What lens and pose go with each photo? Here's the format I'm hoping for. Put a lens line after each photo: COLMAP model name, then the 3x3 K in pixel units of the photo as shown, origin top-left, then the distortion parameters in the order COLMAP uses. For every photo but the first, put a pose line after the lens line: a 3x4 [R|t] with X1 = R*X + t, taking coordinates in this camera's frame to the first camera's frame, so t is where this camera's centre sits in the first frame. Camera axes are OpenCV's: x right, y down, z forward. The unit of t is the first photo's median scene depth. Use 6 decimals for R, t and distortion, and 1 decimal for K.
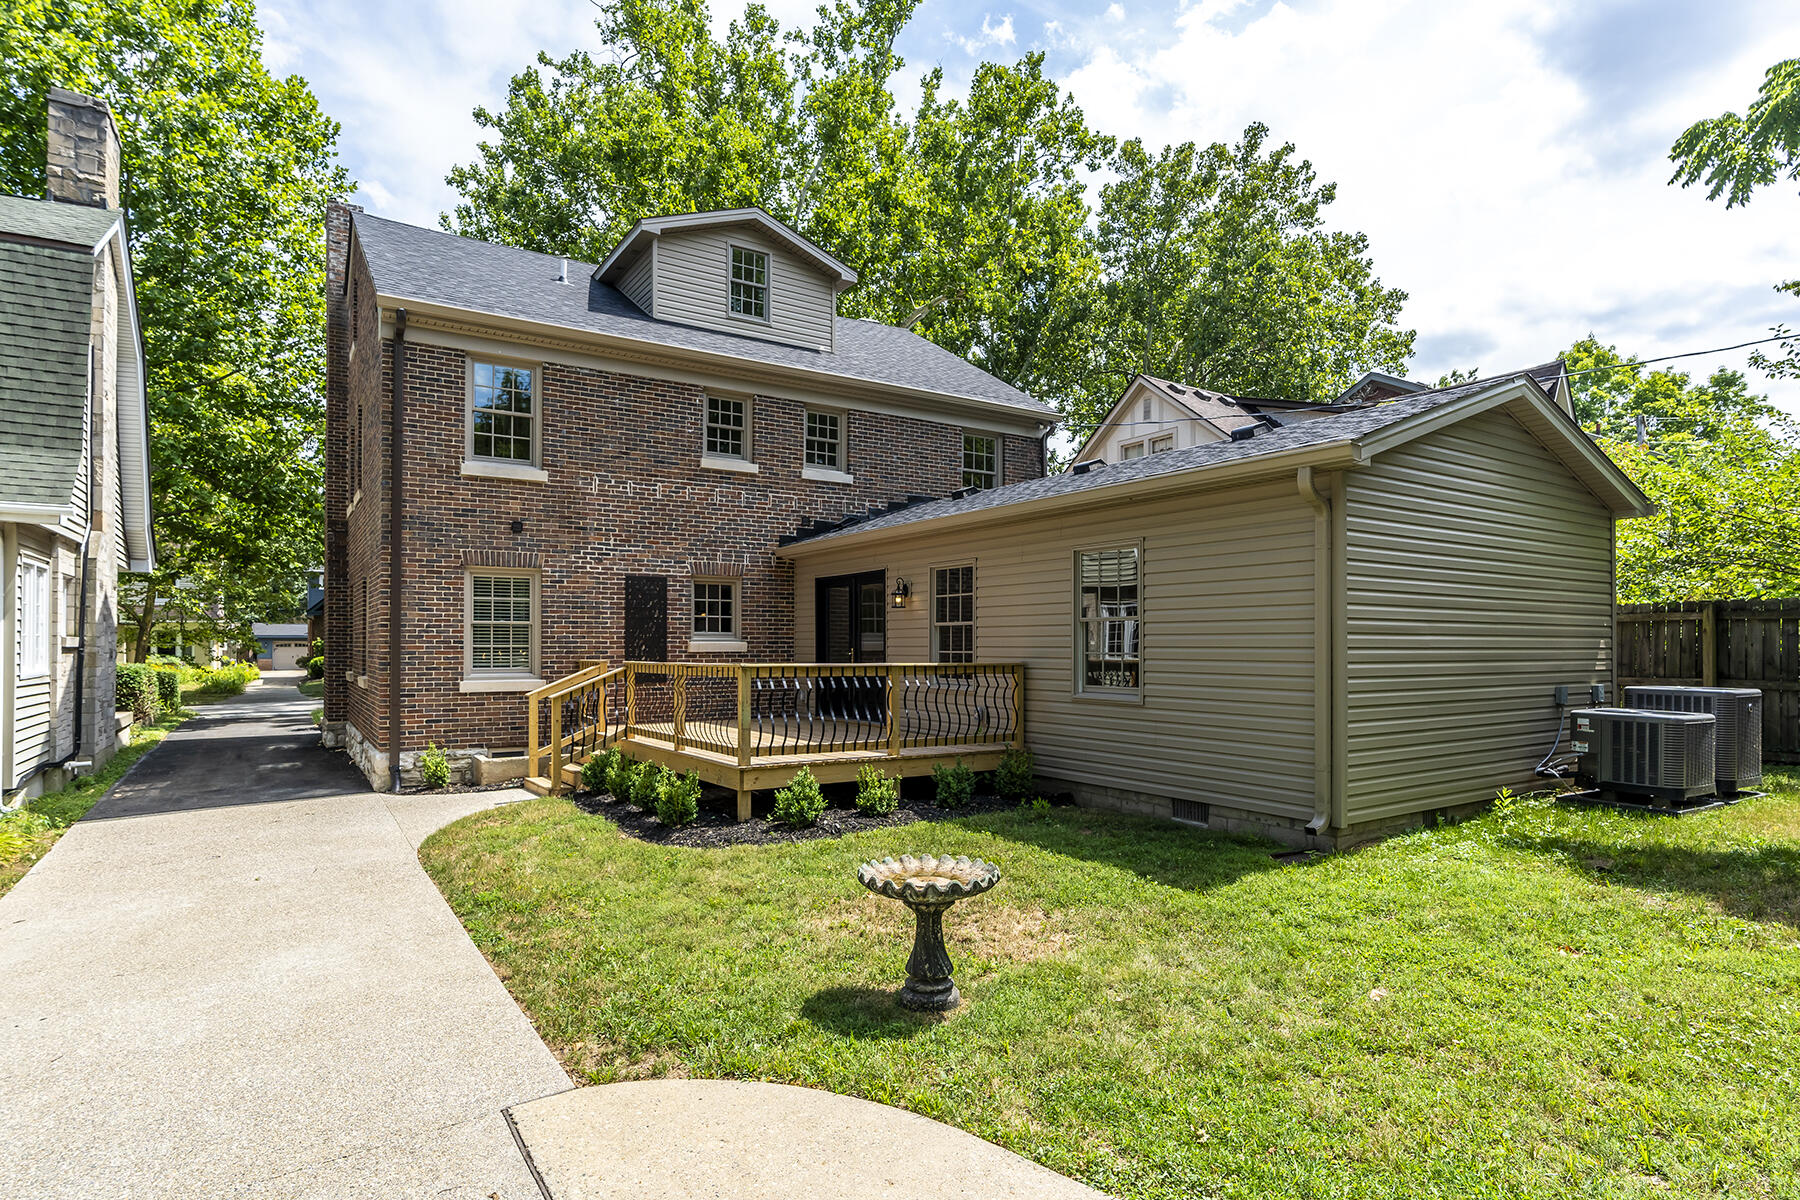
lens RADIAL K [[939.6, 0, 899.2], [0, 939.6, 617.9], [0, 0, 1]] dist [-0.000146, -0.000594]
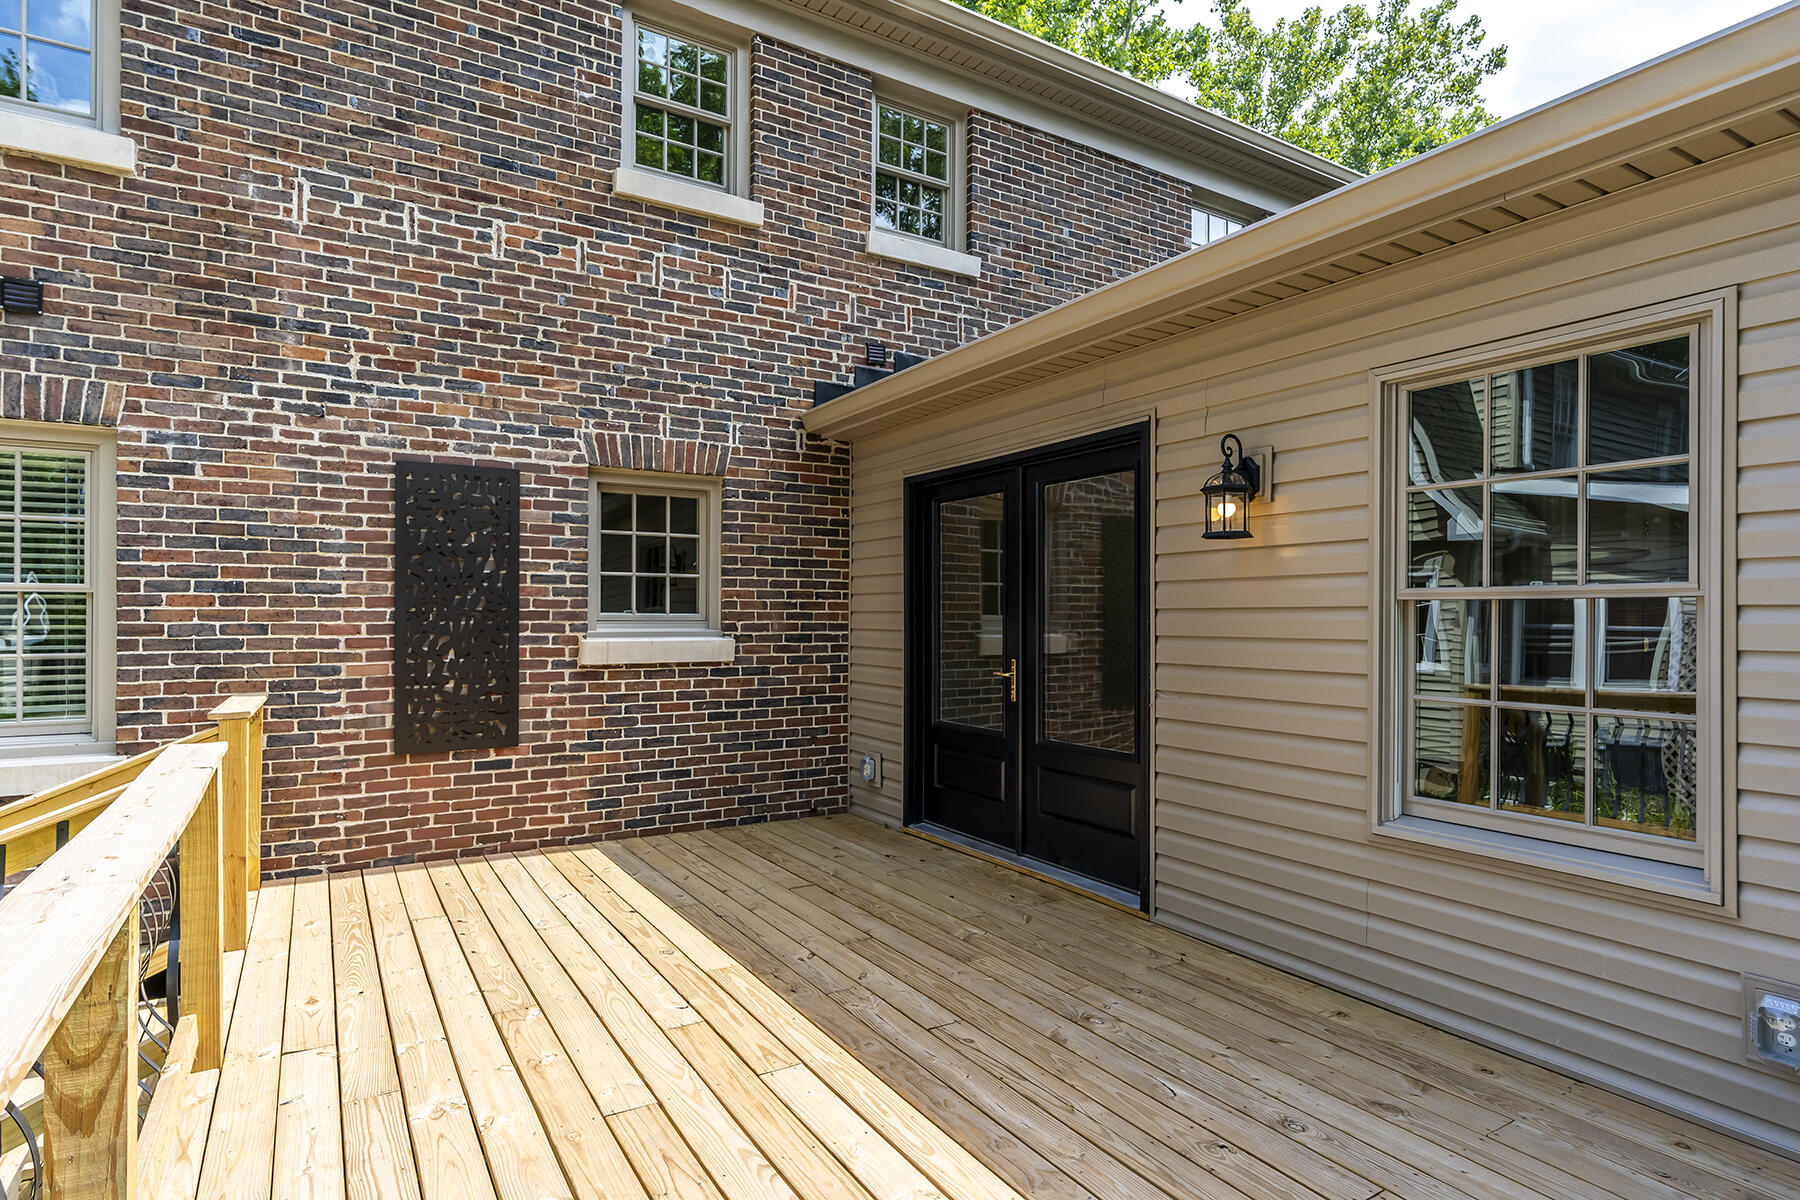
lens RADIAL K [[939.6, 0, 900.3], [0, 939.6, 602.2], [0, 0, 1]] dist [-0.000146, -0.000594]
pose [[0.999339, 0.004933, -0.036017, -0.073089], [-0.004340, 0.999854, 0.016518, 0.003193], [0.036093, -0.016350, 0.999215, 0.577345]]
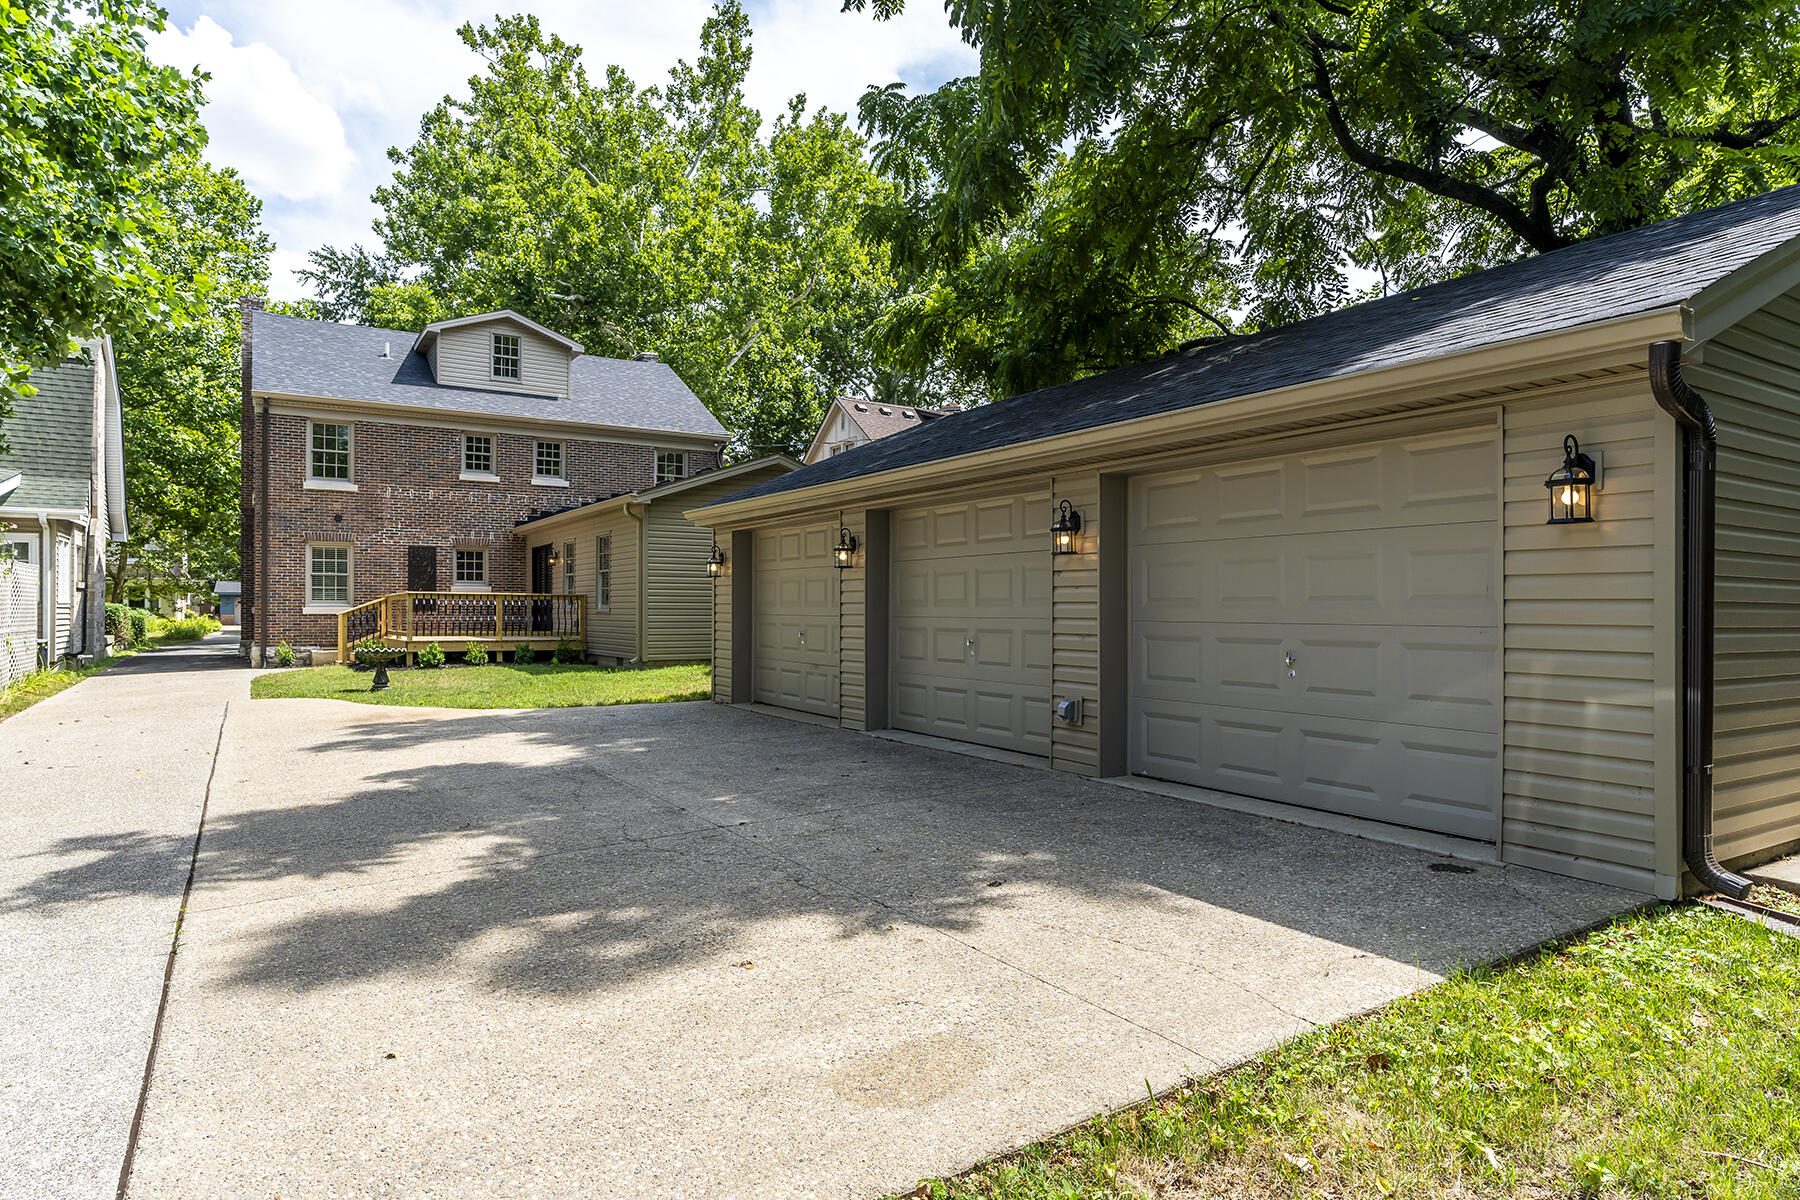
lens RADIAL K [[994.6, 0, 906.8], [0, 994.6, 596.1], [0, 0, 1]] dist [-0.008907, -0.001225]
pose [[0.999998, 0.002177, -0.000455, 0.536995], [-0.002169, 0.999855, 0.016870, 0.010658], [0.000491, -0.016869, 0.999858, -0.689325]]
